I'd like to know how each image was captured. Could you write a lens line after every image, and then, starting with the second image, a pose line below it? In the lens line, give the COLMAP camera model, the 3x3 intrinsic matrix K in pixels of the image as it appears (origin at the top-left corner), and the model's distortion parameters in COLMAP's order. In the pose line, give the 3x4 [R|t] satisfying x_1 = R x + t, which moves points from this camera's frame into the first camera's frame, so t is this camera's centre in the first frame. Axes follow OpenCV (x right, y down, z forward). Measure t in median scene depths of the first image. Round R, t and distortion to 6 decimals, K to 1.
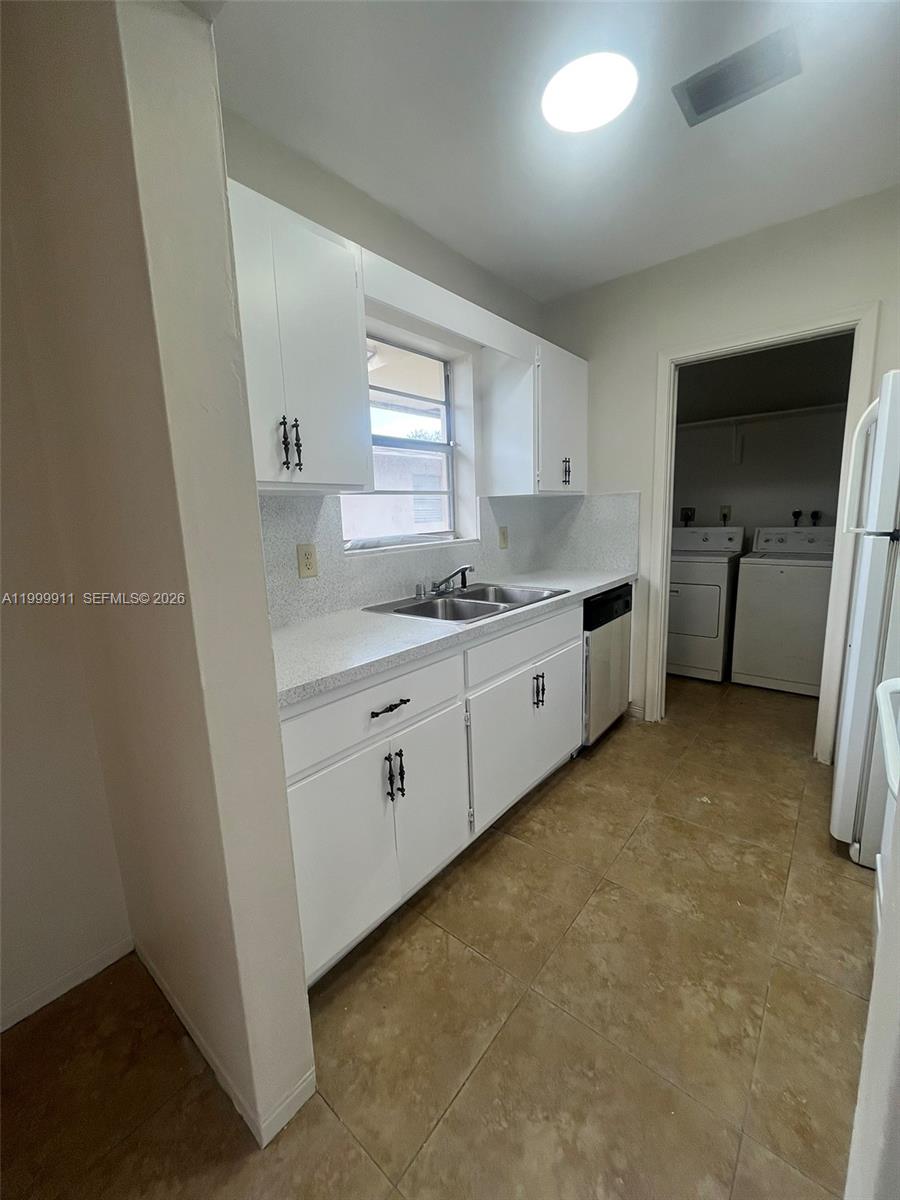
lens RADIAL K [[482.4, 0, 452.0], [0, 482.4, 598.7], [0, 0, 1]] dist [-0.000871, -0.000403]
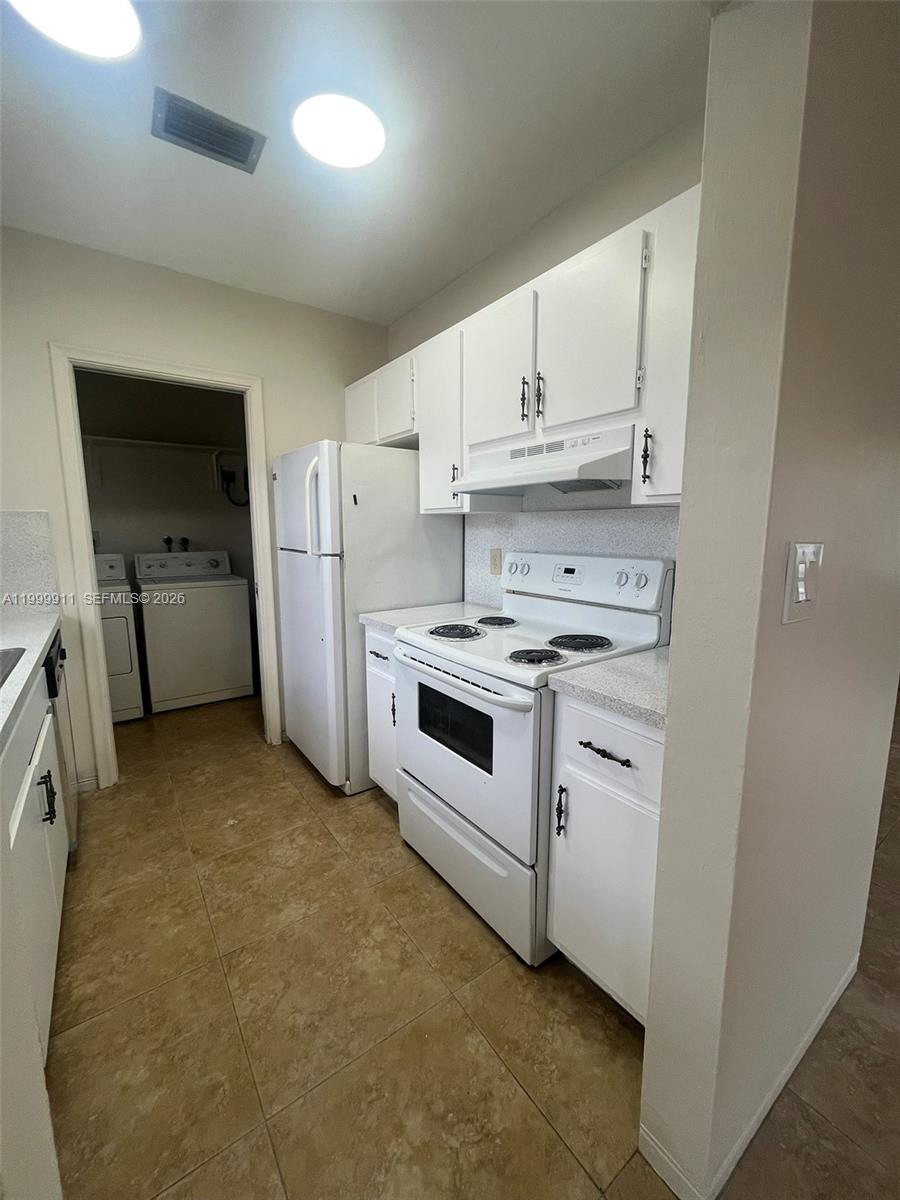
lens RADIAL K [[482.4, 0, 452.0], [0, 482.4, 598.7], [0, 0, 1]] dist [-0.000871, -0.000403]
pose [[0.257419, -0.108336, 0.960208, -0.325688], [0.160542, 0.984680, 0.068058, -0.043369], [-0.952870, 0.136634, 0.270868, 0.272183]]
